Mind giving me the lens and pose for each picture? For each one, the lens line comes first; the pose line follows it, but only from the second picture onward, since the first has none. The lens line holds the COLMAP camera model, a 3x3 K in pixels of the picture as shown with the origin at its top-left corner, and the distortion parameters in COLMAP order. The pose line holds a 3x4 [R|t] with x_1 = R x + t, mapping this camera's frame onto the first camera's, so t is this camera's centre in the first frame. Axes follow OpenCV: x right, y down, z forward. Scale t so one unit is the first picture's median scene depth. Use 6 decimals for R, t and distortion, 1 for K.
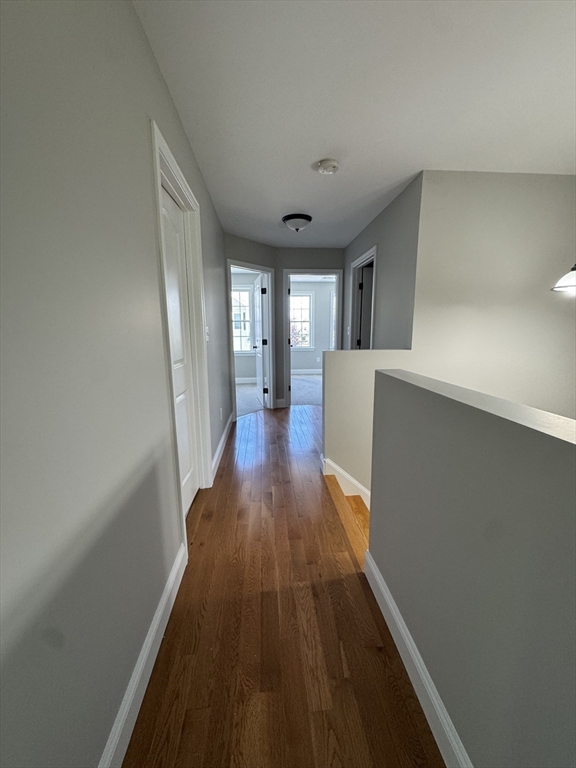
lens RADIAL K [[307.7, 0, 288.4], [0, 307.7, 383.5], [0, 0, 1]] dist [-0.003649, -0.000297]
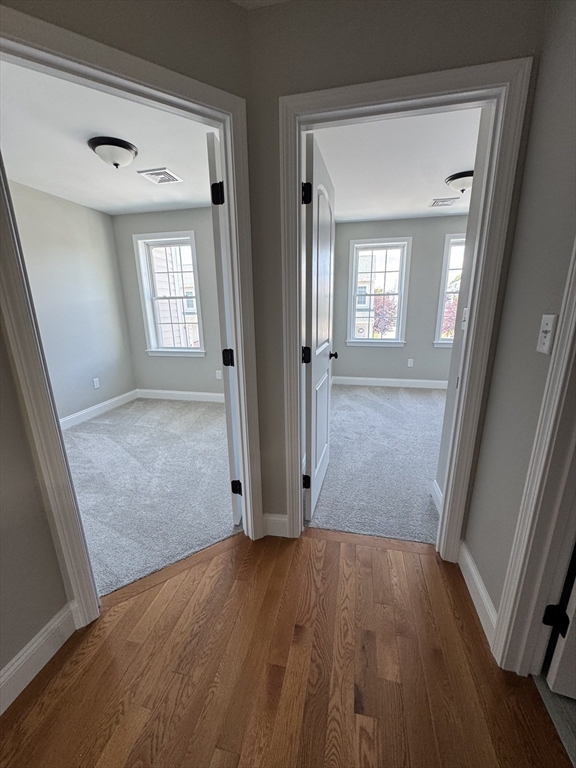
lens RADIAL K [[307.7, 0, 288.2], [0, 307.7, 384.1], [0, 0, 1]] dist [-0.003649, -0.000297]
pose [[0.955578, 0.066287, -0.287188, 0.080841], [-0.043298, 0.995382, 0.085679, -0.132158], [0.291541, -0.069438, 0.954035, 0.674520]]
